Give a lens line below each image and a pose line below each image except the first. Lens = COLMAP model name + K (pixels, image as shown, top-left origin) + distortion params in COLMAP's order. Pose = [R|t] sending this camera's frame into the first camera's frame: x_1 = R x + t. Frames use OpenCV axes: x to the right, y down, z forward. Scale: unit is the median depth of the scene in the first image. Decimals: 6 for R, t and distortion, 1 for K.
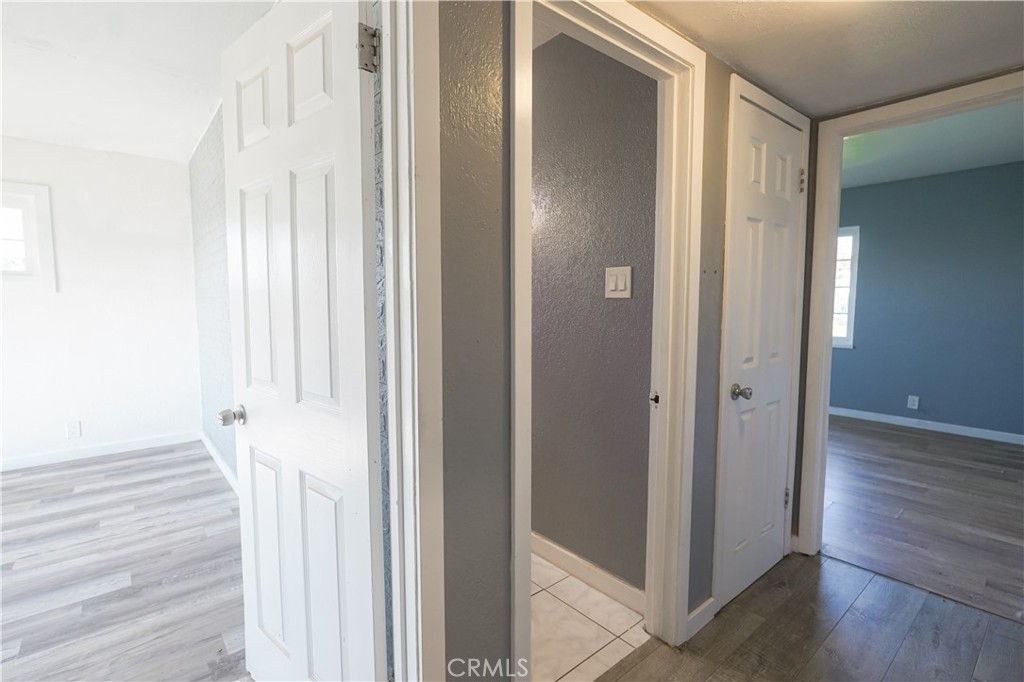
lens RADIAL K [[479.8, 0, 512.0], [0, 479.8, 341.0], [0, 0, 1]] dist [-0.017657, 0.009688]
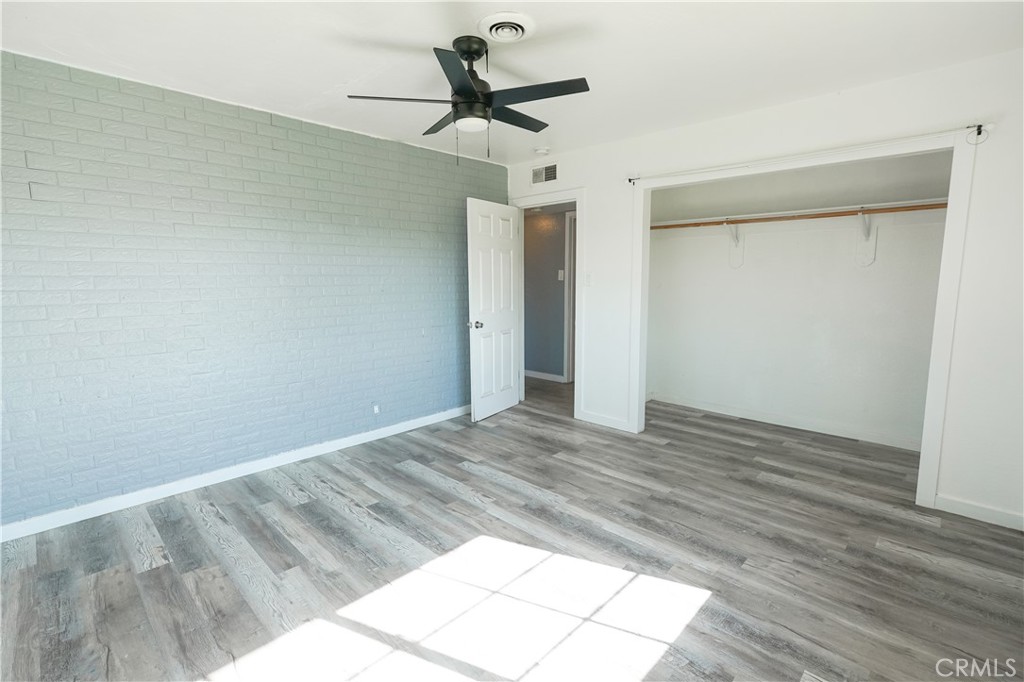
lens RADIAL K [[468.7, 0, 510.9], [0, 468.7, 340.6], [0, 0, 1]] dist [-0.020853, 0.010506]
pose [[-0.105030, -0.138120, 0.984831, -1.766893], [0.088985, 0.985030, 0.147638, -0.079062], [-0.990480, 0.103142, -0.091168, 0.558749]]
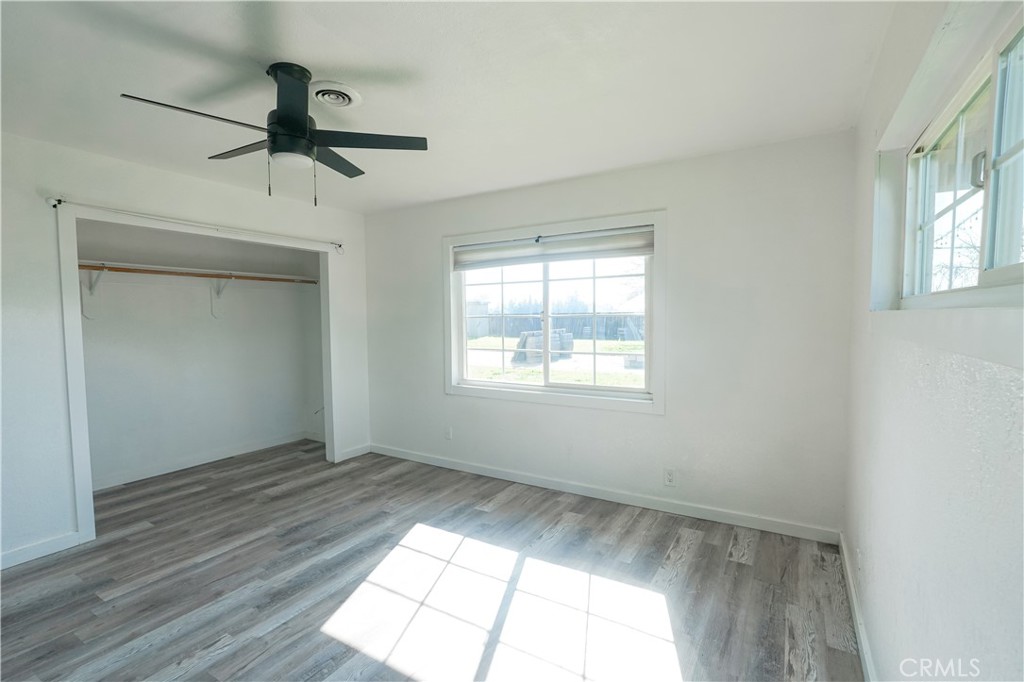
lens RADIAL K [[468.7, 0, 510.9], [0, 468.7, 340.6], [0, 0, 1]] dist [-0.020853, 0.010506]
pose [[-0.946730, 0.020138, -0.321398, -1.028670], [-0.022267, 0.991560, 0.127720, -0.155636], [0.321257, 0.128073, -0.938292, 1.291041]]
